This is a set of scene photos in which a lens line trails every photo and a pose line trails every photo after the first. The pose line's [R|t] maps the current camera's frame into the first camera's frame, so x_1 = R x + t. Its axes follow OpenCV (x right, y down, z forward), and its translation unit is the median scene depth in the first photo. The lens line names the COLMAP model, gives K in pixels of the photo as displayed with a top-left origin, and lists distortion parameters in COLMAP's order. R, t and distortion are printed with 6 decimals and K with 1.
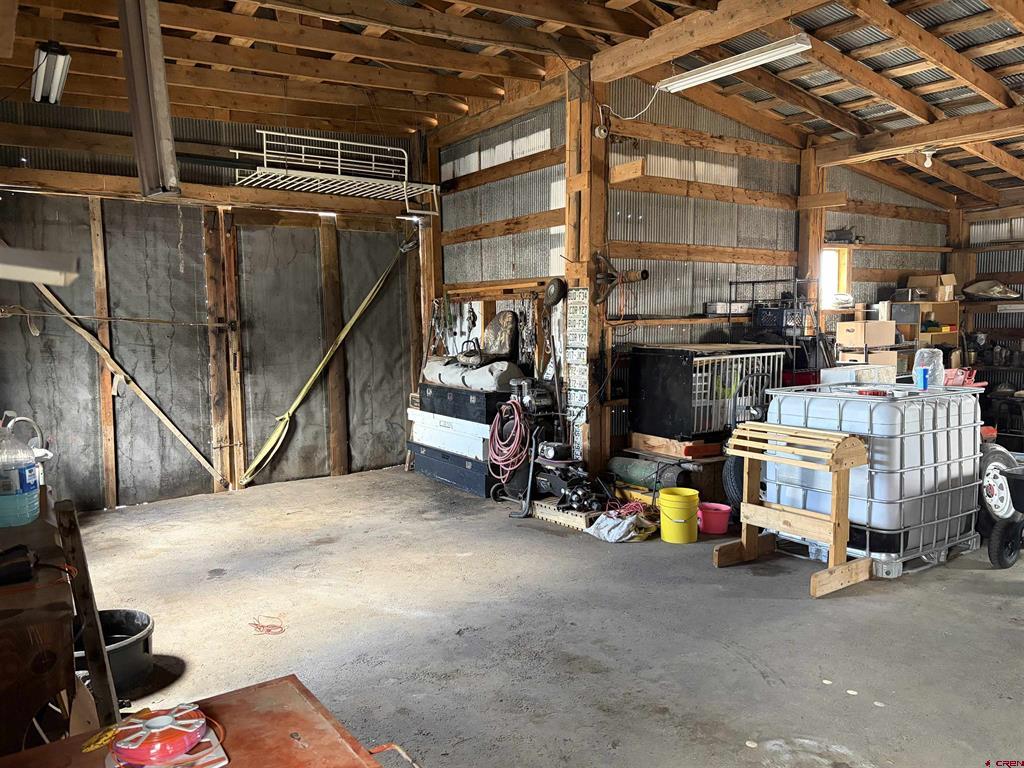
lens RADIAL K [[808.8, 0, 512.0], [0, 808.8, 384.0], [0, 0, 1]] dist [0.050511, -0.007433]
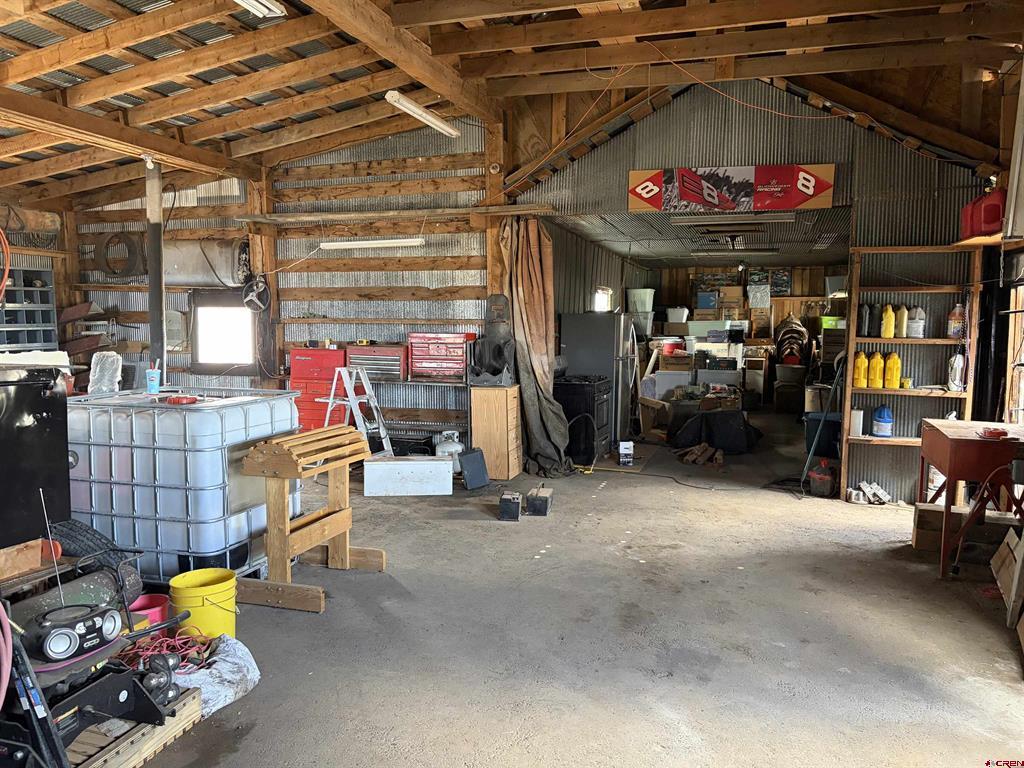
lens RADIAL K [[808.8, 0, 512.0], [0, 808.8, 384.0], [0, 0, 1]] dist [0.050511, -0.007433]
pose [[-0.636256, -0.054877, 0.769524, -0.623347], [0.062595, 0.990506, 0.122390, -0.123222], [-0.768935, 0.126040, -0.626780, 1.656603]]
